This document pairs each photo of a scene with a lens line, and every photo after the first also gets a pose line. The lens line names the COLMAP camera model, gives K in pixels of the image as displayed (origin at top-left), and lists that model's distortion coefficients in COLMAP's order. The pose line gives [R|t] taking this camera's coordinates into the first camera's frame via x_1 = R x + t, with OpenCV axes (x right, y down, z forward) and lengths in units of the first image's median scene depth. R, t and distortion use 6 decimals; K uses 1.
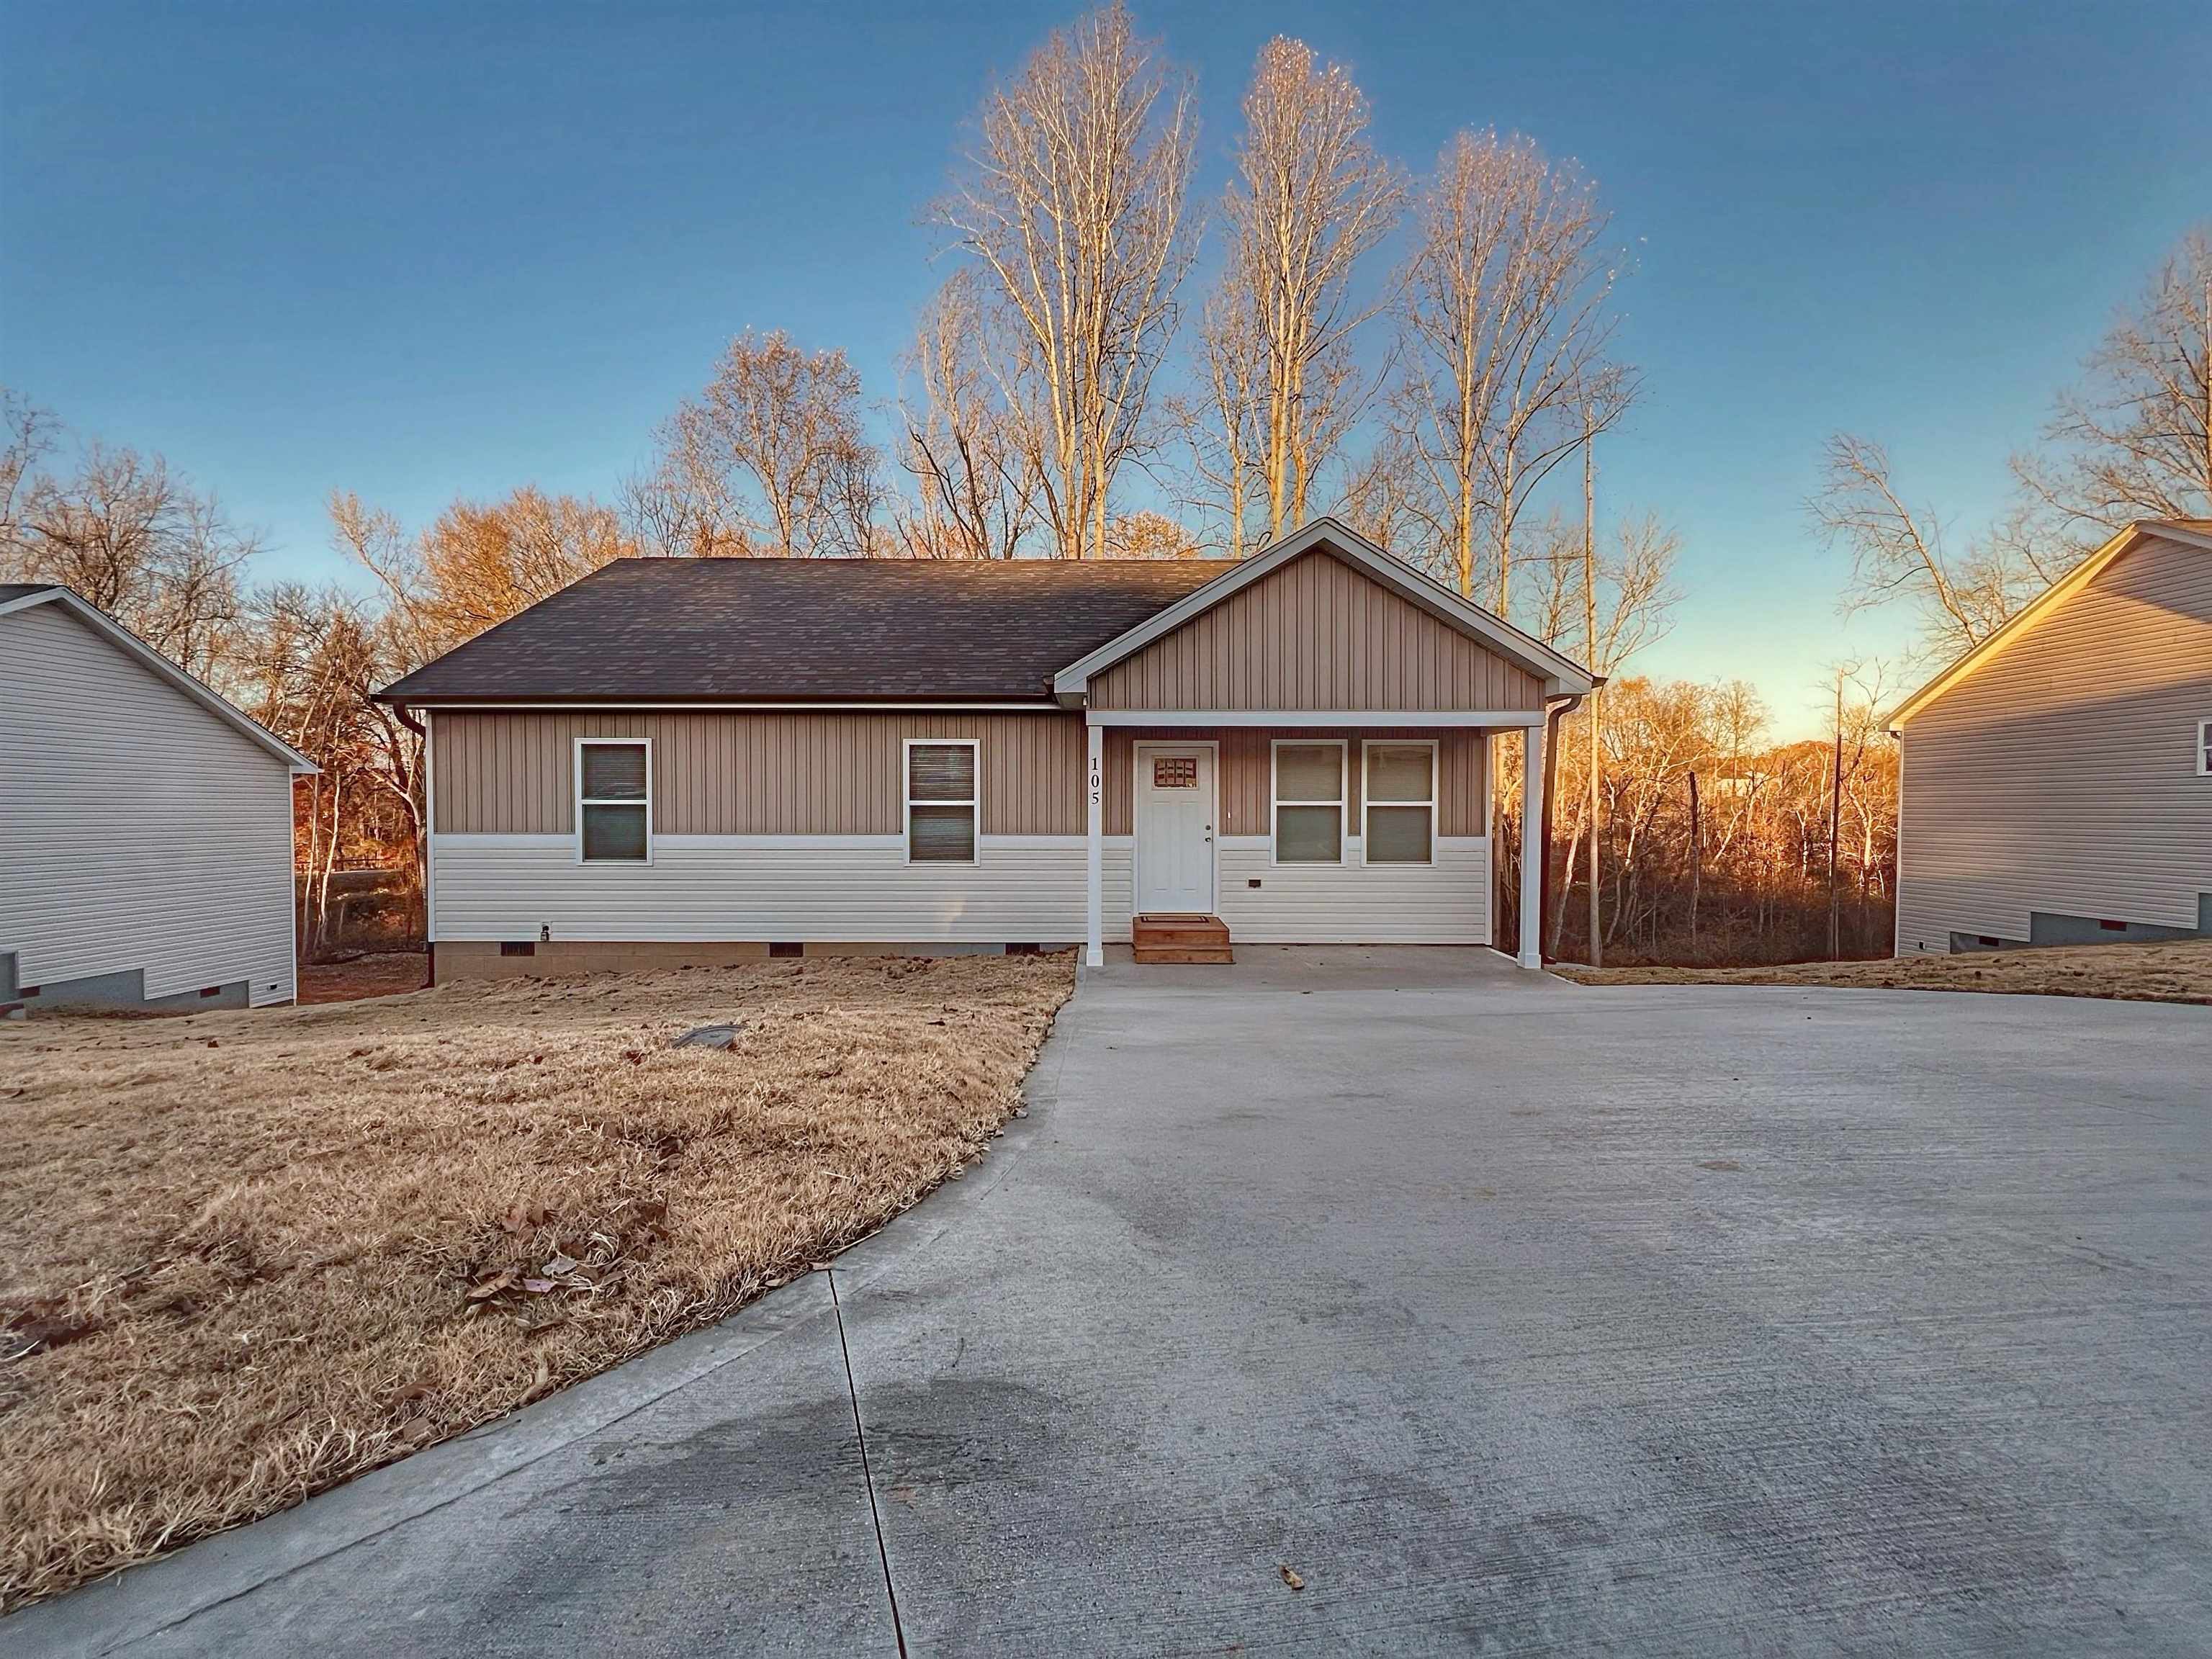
lens RADIAL K [[898.7, 0, 1106.0], [0, 898.7, 829.5], [0, 0, 1]] dist [0.000691, 0.003129]
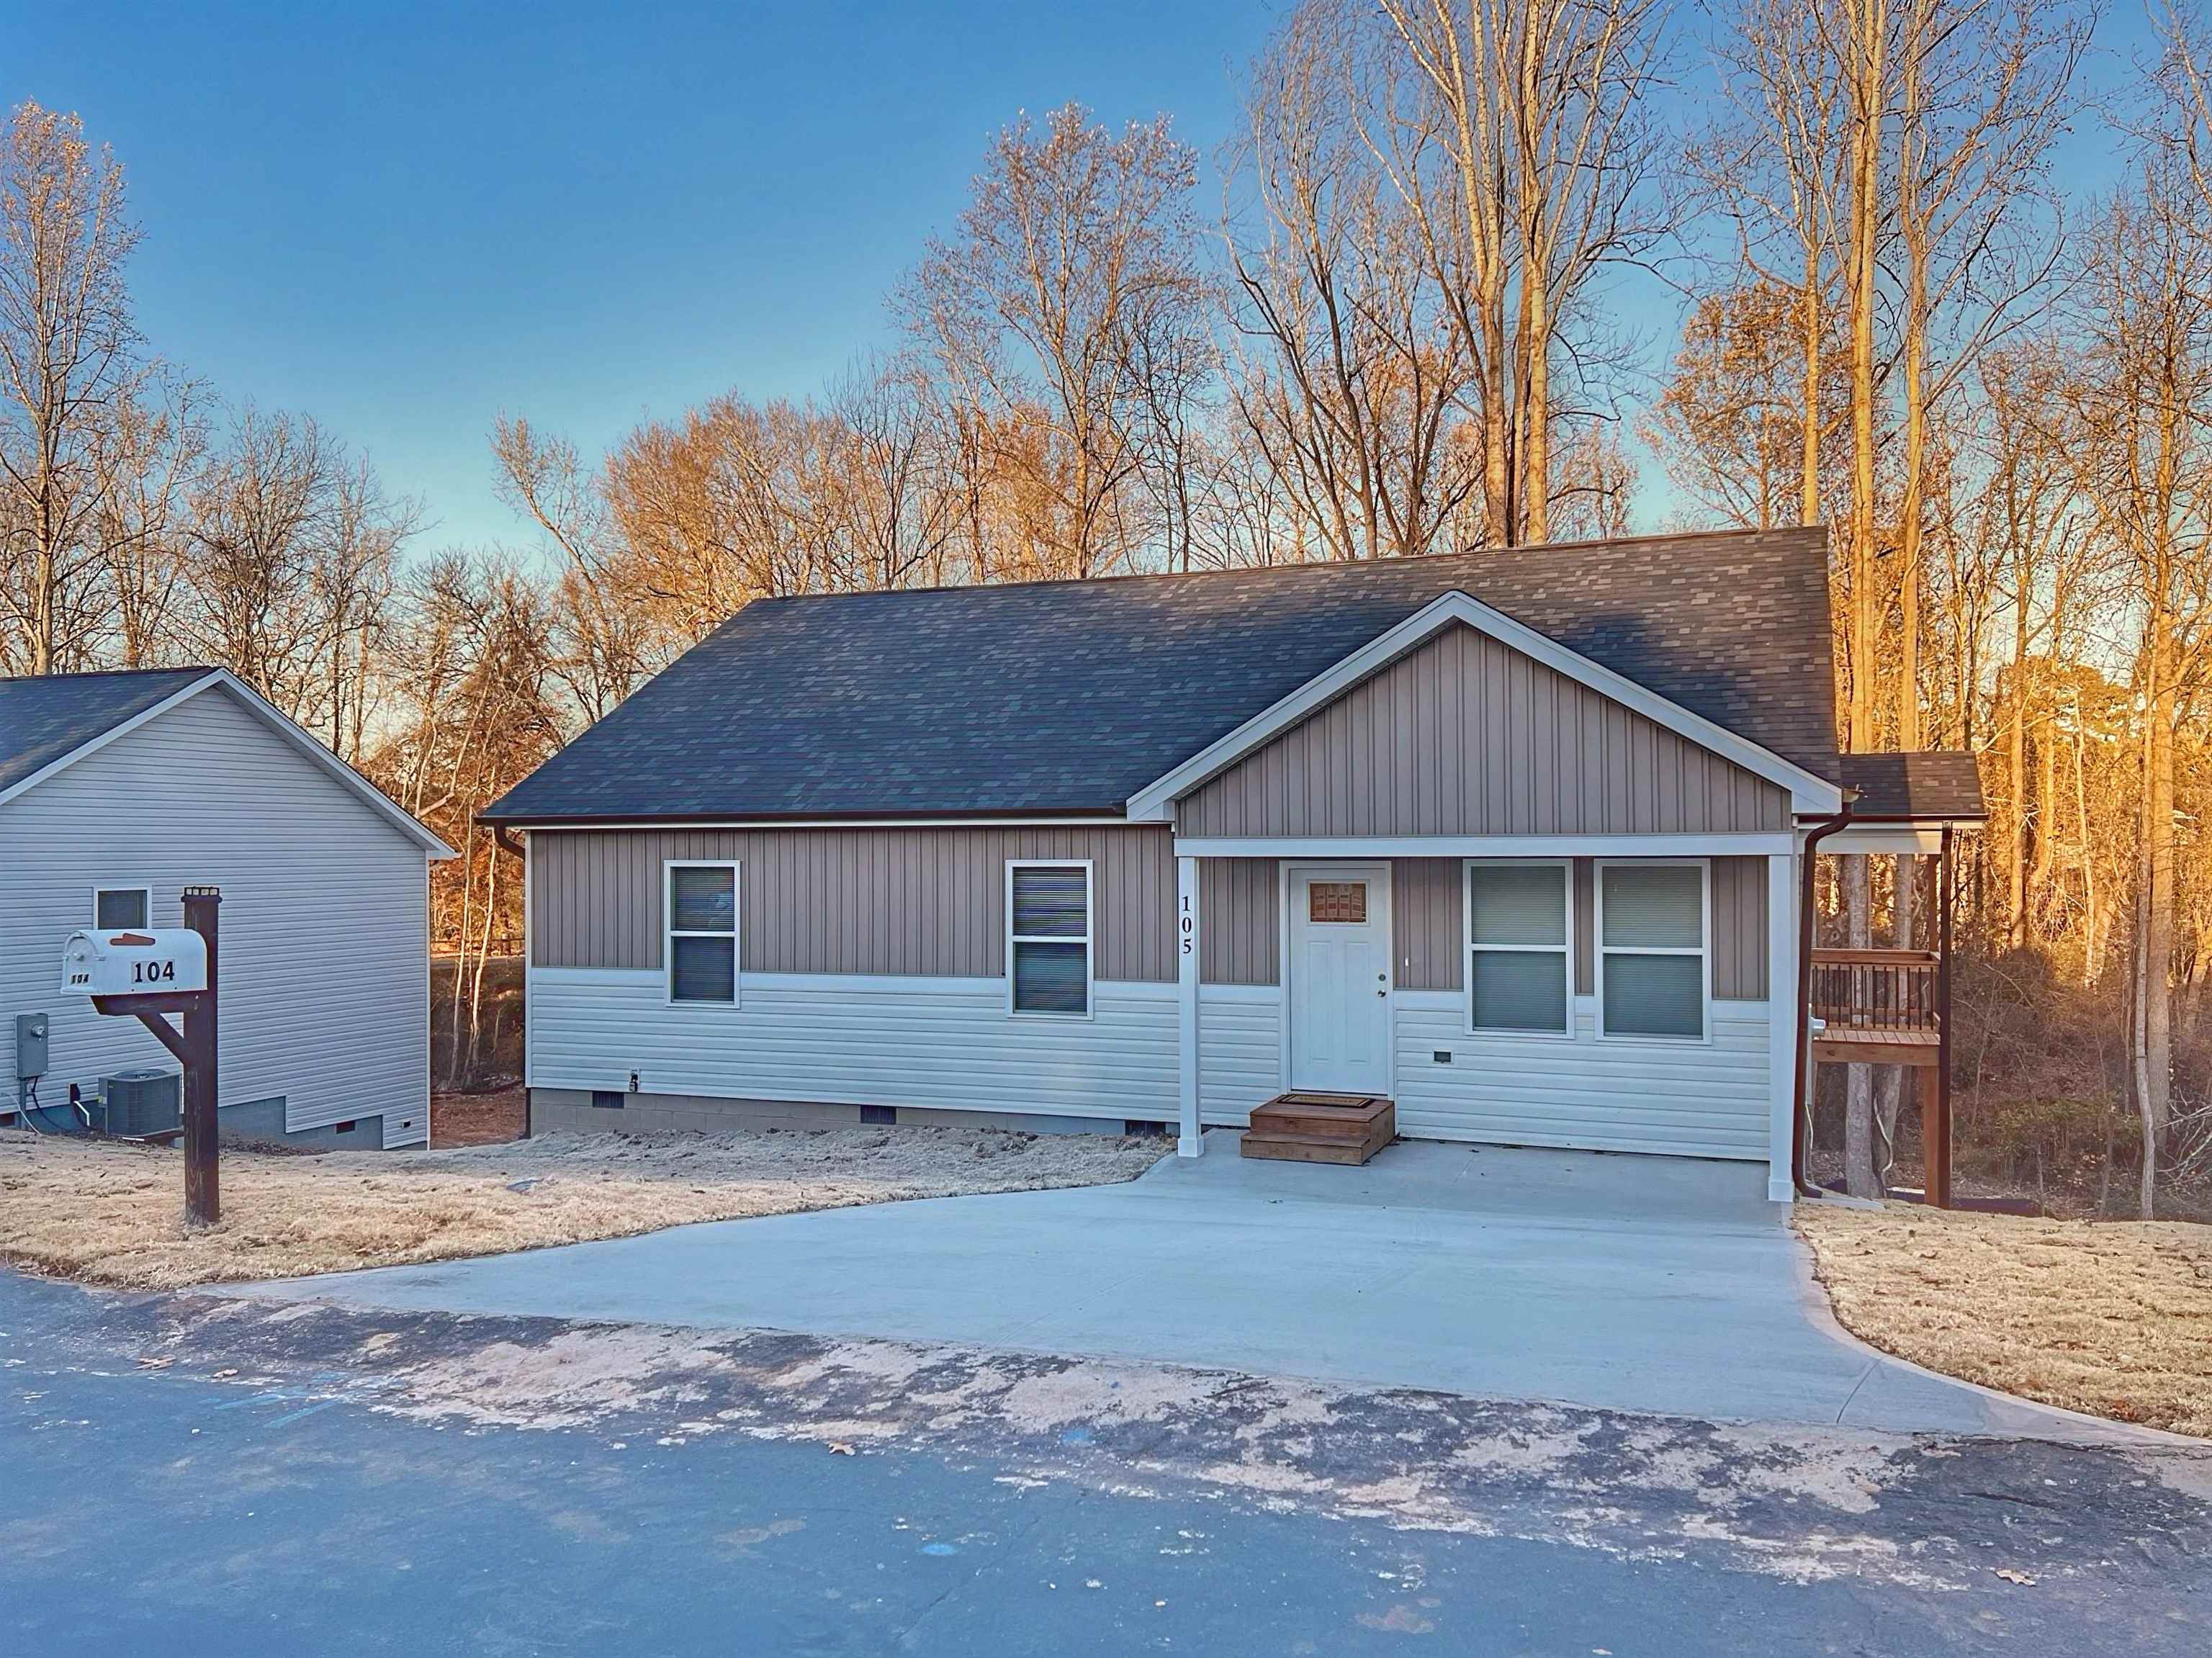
lens RADIAL K [[1716.6, 0, 1106.0], [0, 1716.6, 829.0], [0, 0, 1]] dist [0.064076, -0.001355]
pose [[0.929029, -0.009556, -0.369883, 0.428806], [-0.000818, 0.999611, -0.027879, -0.084993], [0.370006, 0.026203, 0.928660, -0.401634]]
